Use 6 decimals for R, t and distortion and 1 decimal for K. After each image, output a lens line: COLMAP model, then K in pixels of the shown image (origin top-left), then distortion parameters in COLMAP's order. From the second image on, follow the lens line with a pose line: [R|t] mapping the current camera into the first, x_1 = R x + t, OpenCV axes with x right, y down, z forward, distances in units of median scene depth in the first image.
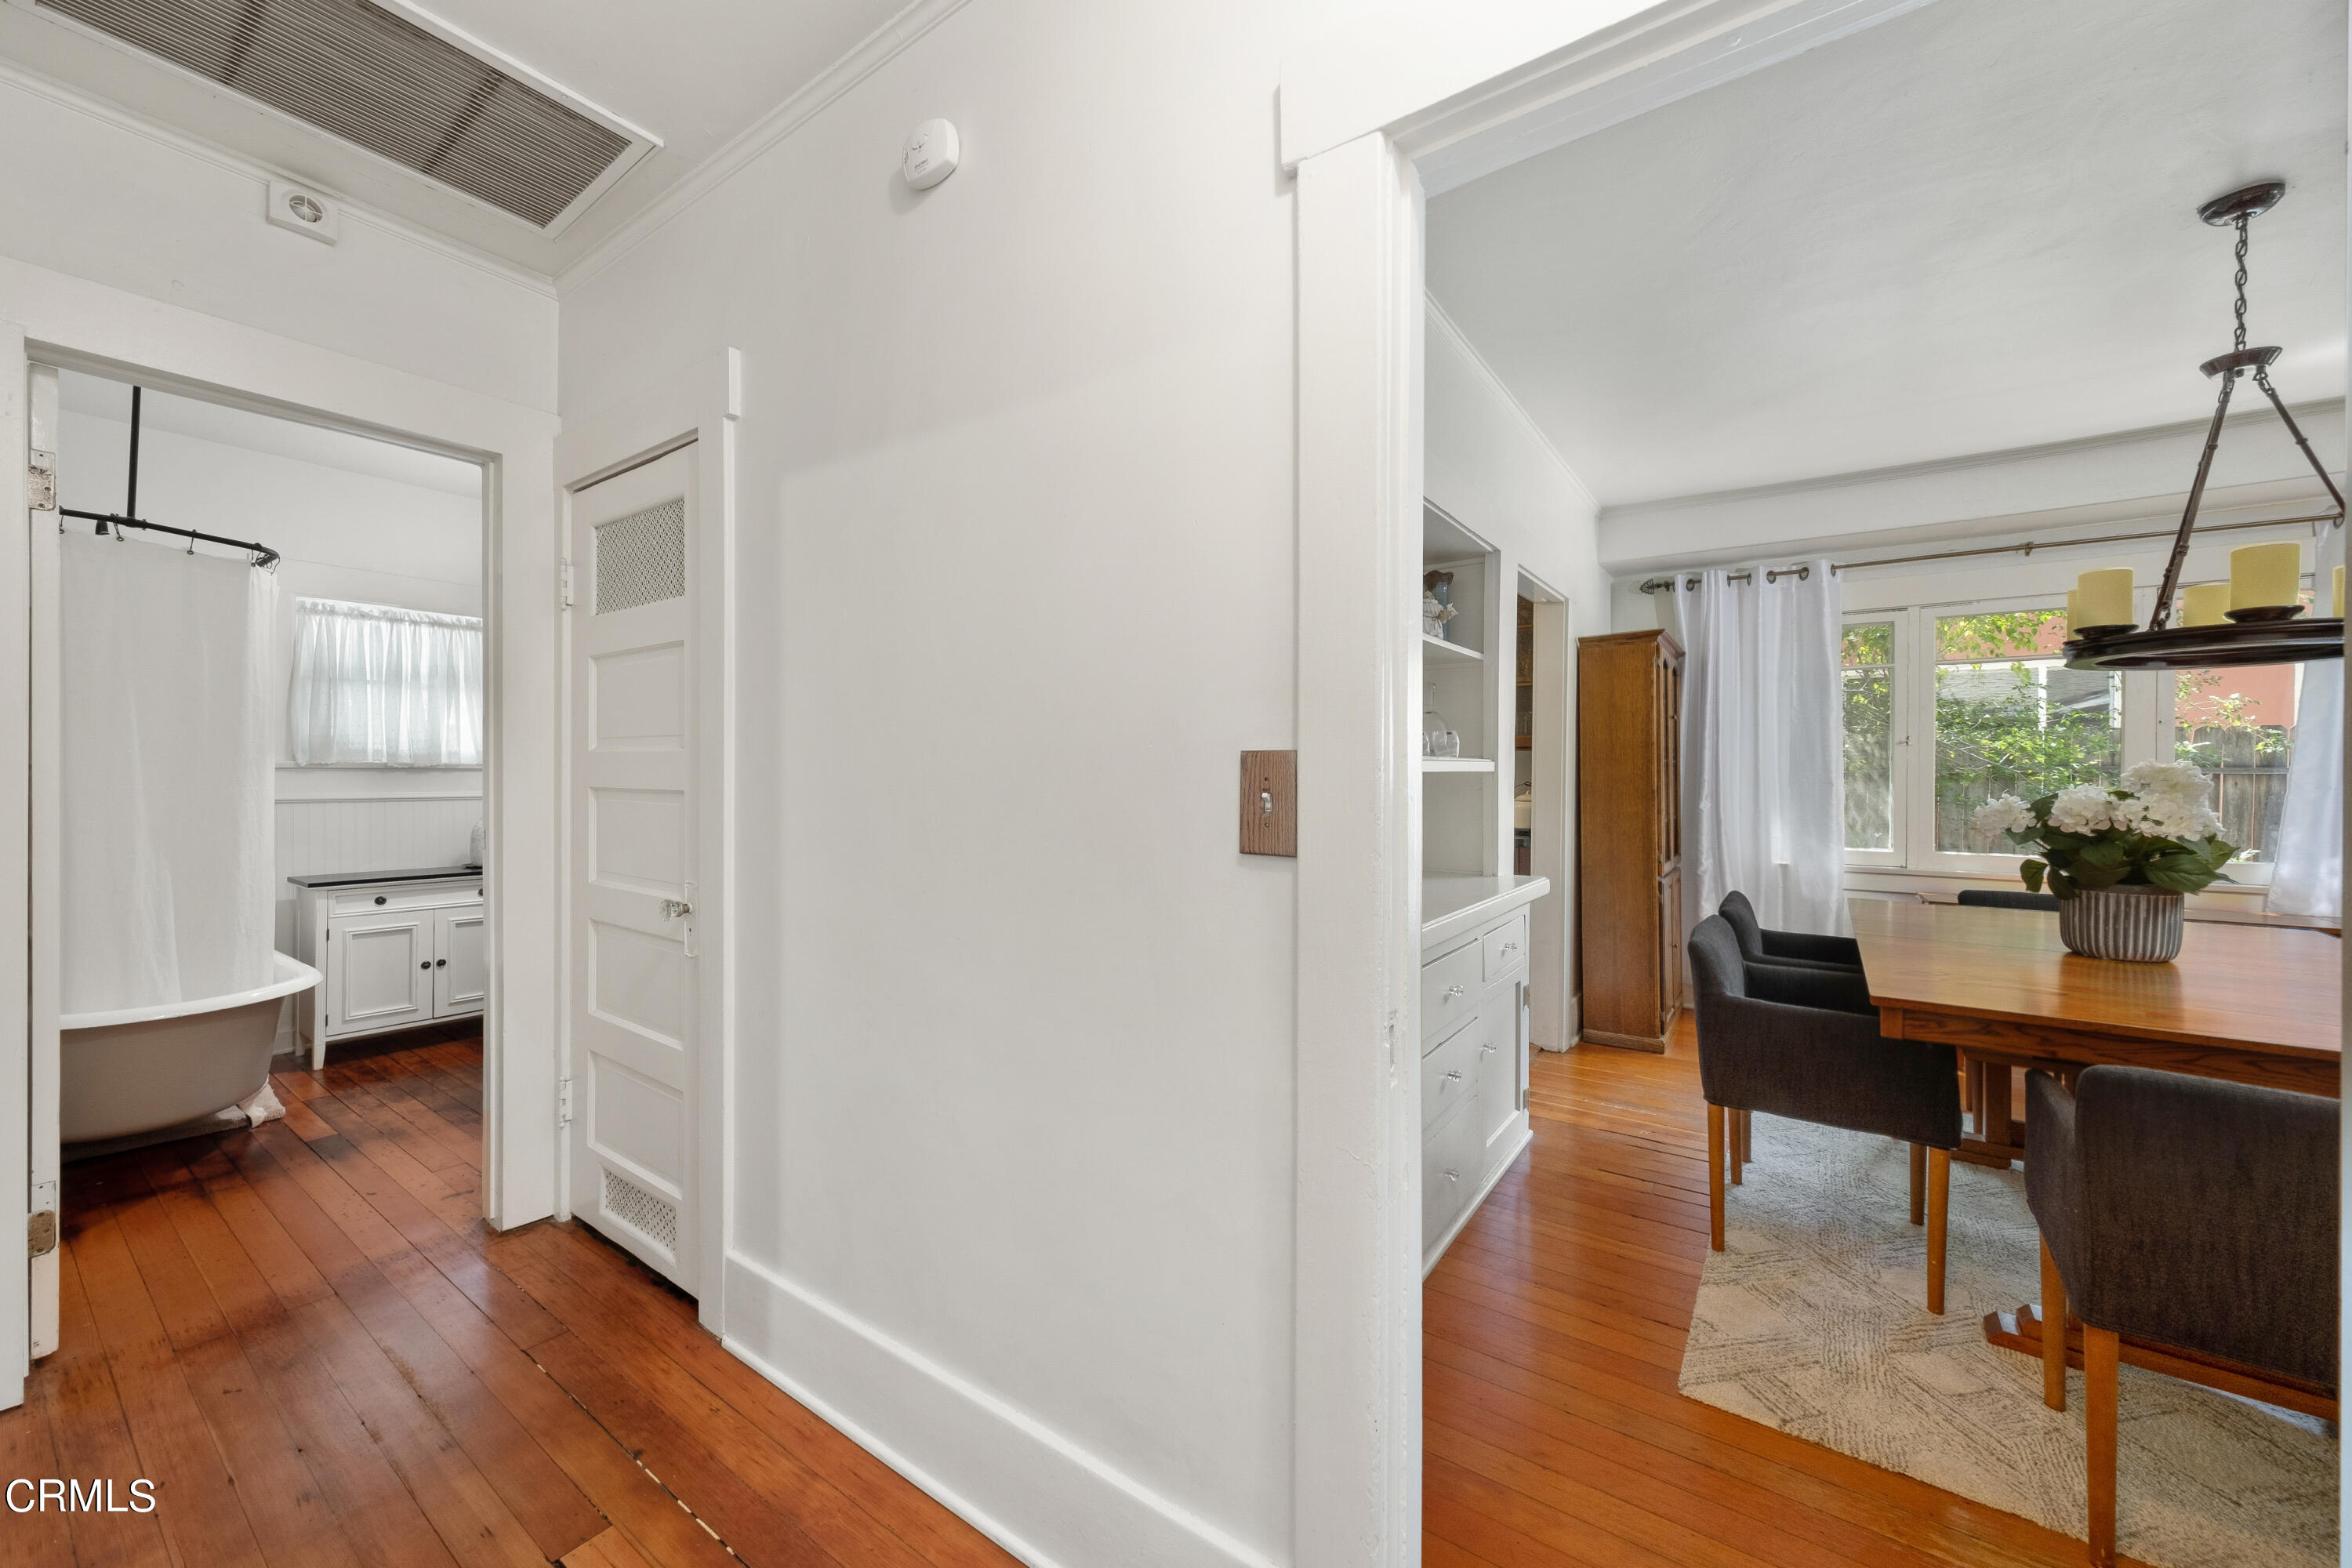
lens RADIAL K [[890.6, 0, 1181.9], [0, 890.6, 783.4], [0, 0, 1]] dist [0.013162, 0.000136]
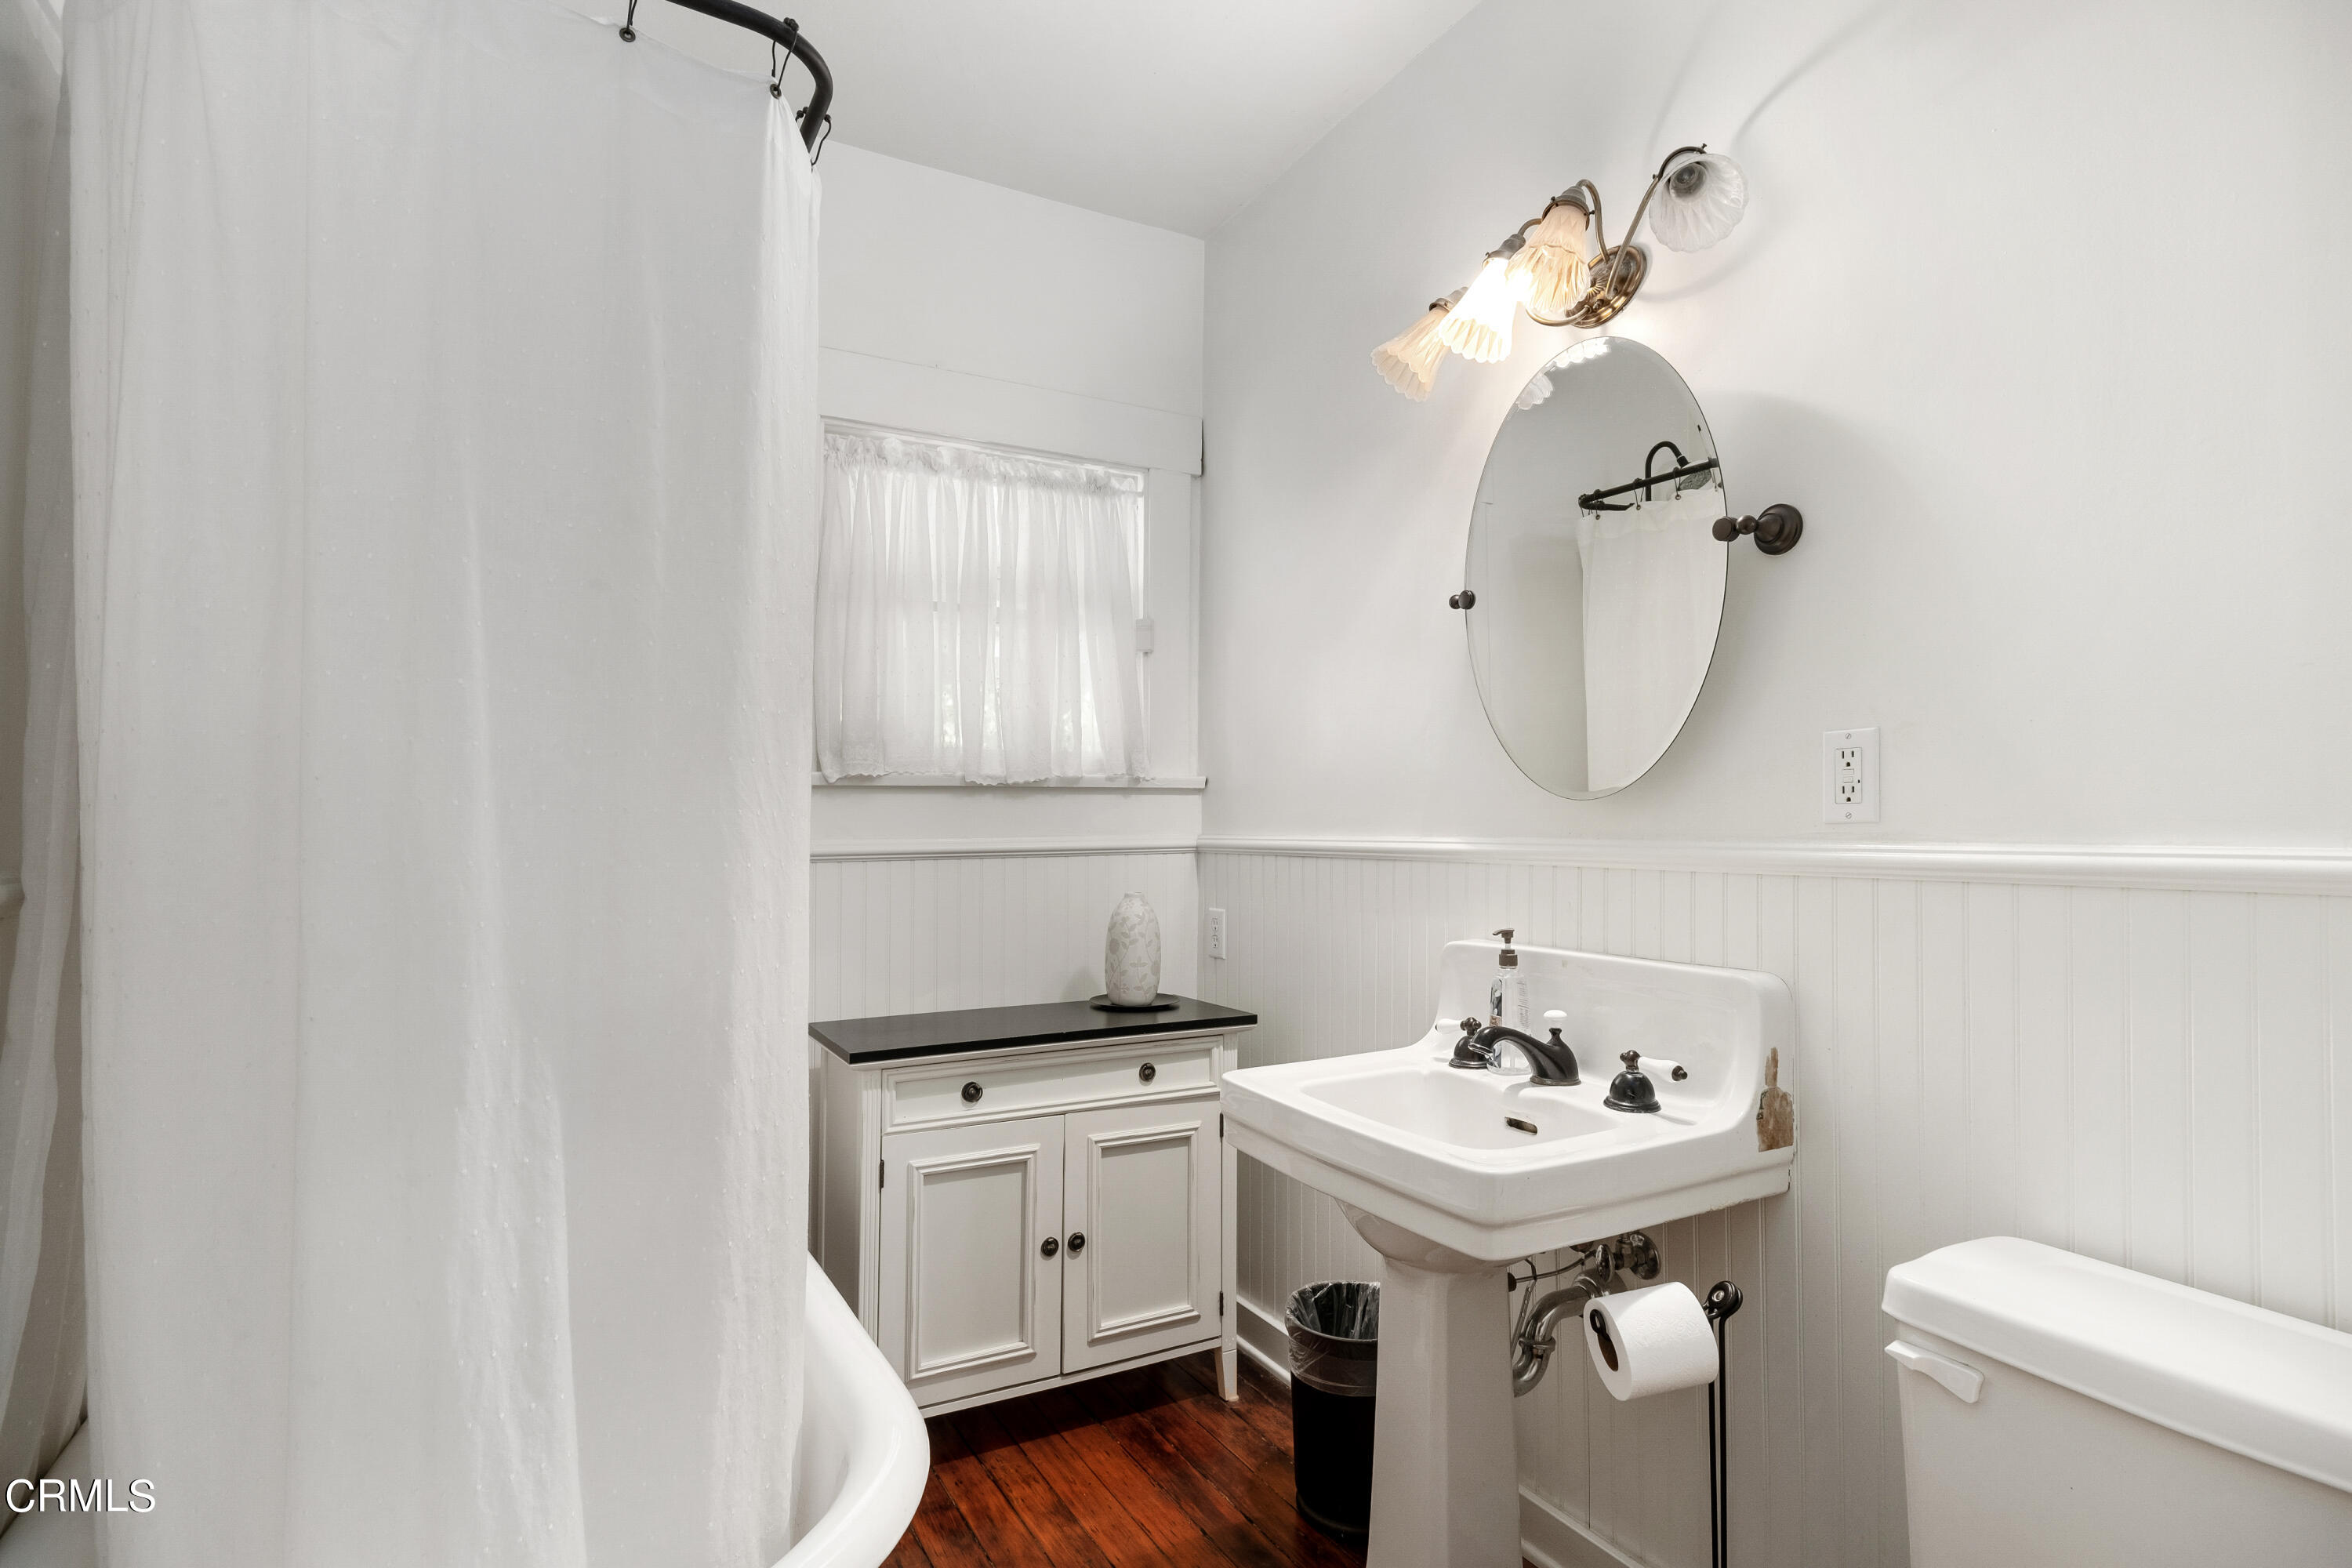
lens RADIAL K [[1164.9, 0, 1172.7], [0, 1164.9, 785.5], [0, 0, 1]] dist [-0.000023, -0.000253]
pose [[0.901100, -0.027031, -0.432768, -0.539686], [0.007299, 0.998859, -0.047193, 0.011979], [0.433550, 0.039367, 0.900269, 0.518090]]
